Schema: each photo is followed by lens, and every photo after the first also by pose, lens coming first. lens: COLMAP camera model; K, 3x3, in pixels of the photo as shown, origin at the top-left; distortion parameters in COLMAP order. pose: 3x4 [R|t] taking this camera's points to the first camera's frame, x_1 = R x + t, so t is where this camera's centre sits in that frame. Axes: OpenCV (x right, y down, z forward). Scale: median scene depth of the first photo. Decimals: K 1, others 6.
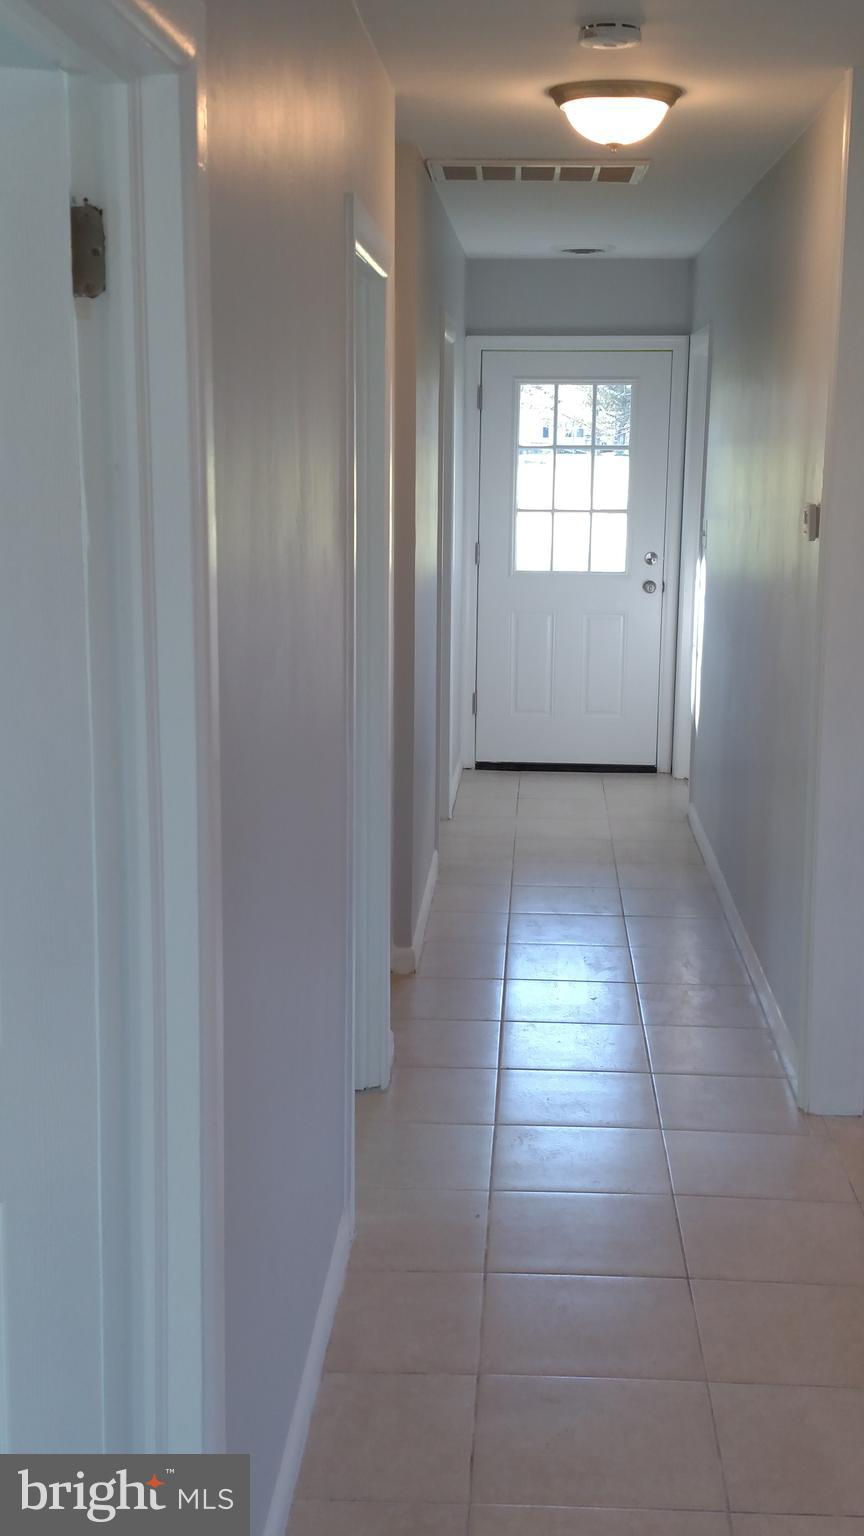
lens RADIAL K [[1784.8, 0, 463.0], [0, 1784.8, 763.8], [0, 0, 1]] dist [0.259930, -0.639856]
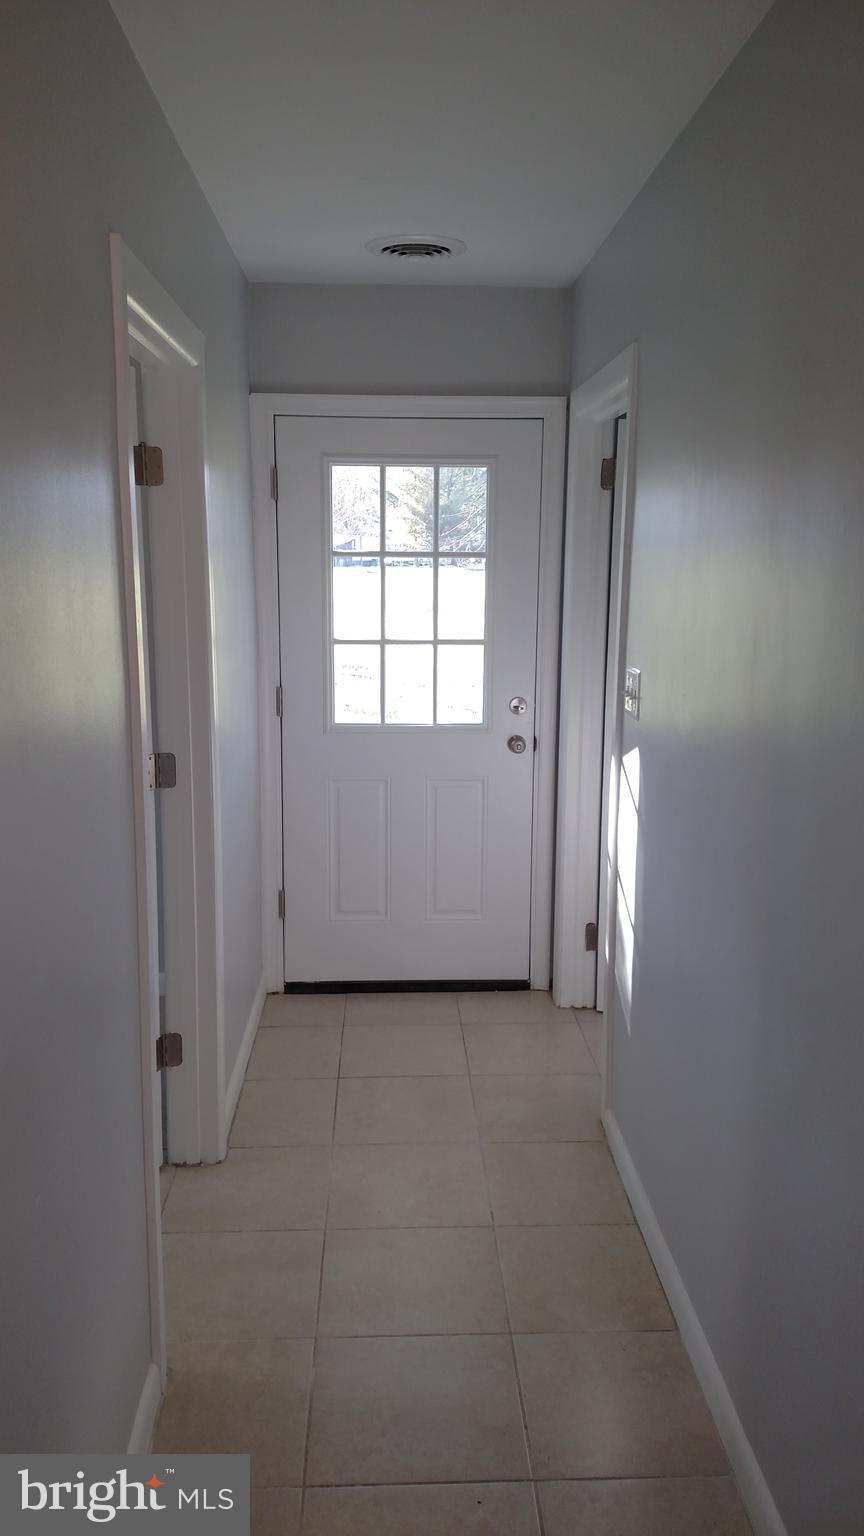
lens RADIAL K [[1156.6, 0, 428.7], [0, 1156.6, 761.0], [0, 0, 1]] dist [0.135894, -0.301183]
pose [[0.995909, -0.020549, 0.087989, 0.026553], [0.023855, 0.999042, -0.036697, -0.075466], [-0.087151, 0.038646, 0.995445, 0.535239]]
